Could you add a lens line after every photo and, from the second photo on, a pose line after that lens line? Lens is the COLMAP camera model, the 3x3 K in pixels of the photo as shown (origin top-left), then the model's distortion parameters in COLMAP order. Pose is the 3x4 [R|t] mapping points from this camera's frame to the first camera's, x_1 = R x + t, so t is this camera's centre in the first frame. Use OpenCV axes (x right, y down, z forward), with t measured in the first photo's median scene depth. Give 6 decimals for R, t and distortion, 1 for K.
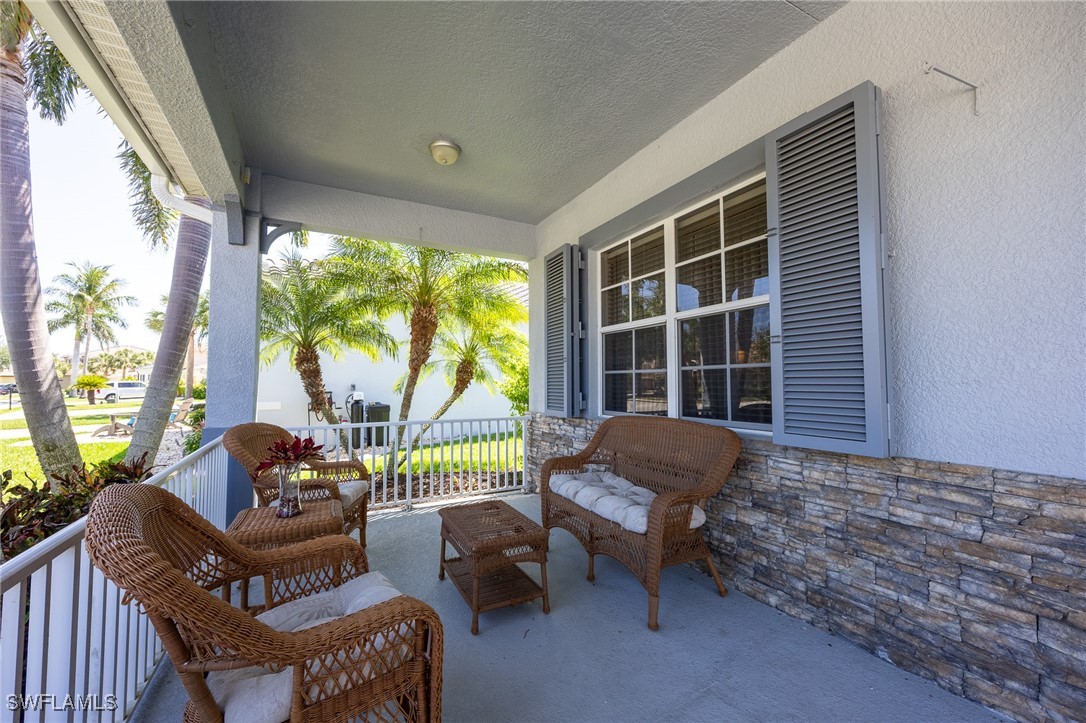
lens RADIAL K [[439.4, 0, 539.6], [0, 439.4, 367.1], [0, 0, 1]] dist [-0.003943, 0.001051]
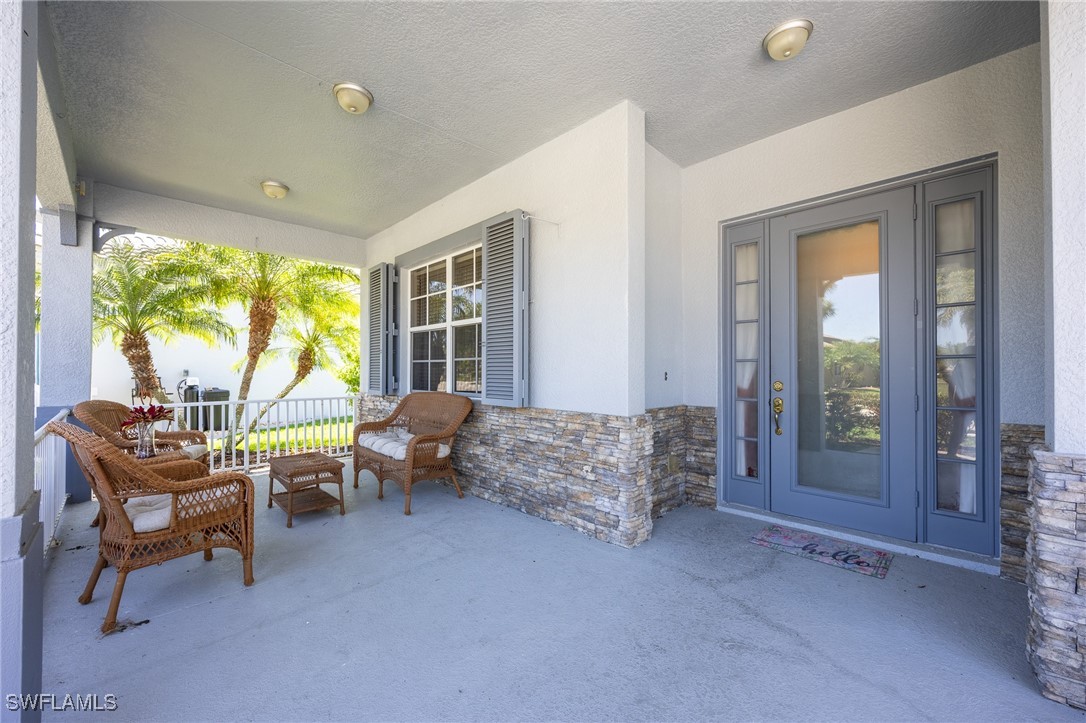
lens RADIAL K [[439.4, 0, 540.9], [0, 439.4, 369.3], [0, 0, 1]] dist [-0.003943, 0.001051]
pose [[0.959017, 0.005283, 0.283299, 0.156549], [-0.014781, 0.999398, 0.031402, -0.012425], [-0.282963, -0.034302, 0.958517, -0.433130]]
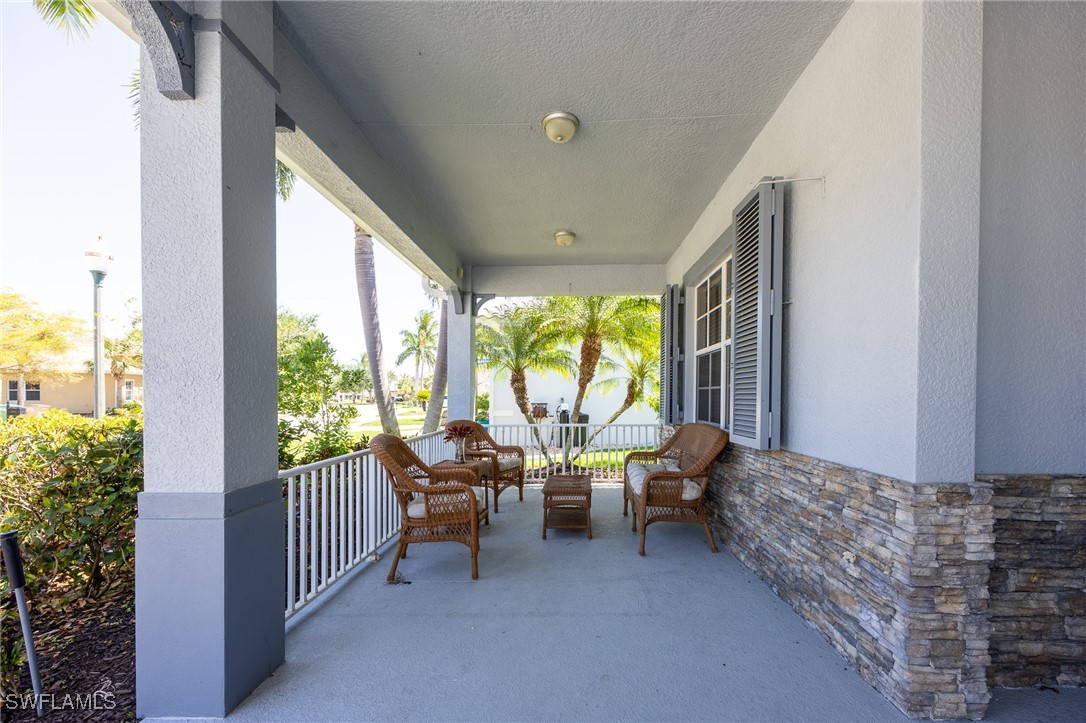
lens RADIAL K [[439.4, 0, 545.0], [0, 439.4, 406.6], [0, 0, 1]] dist [-0.003943, 0.001051]
pose [[0.860756, 0.013009, -0.508852, 0.436283], [0.016964, 0.998385, 0.054220, -0.011652], [0.508736, -0.055302, 0.859145, -0.284210]]
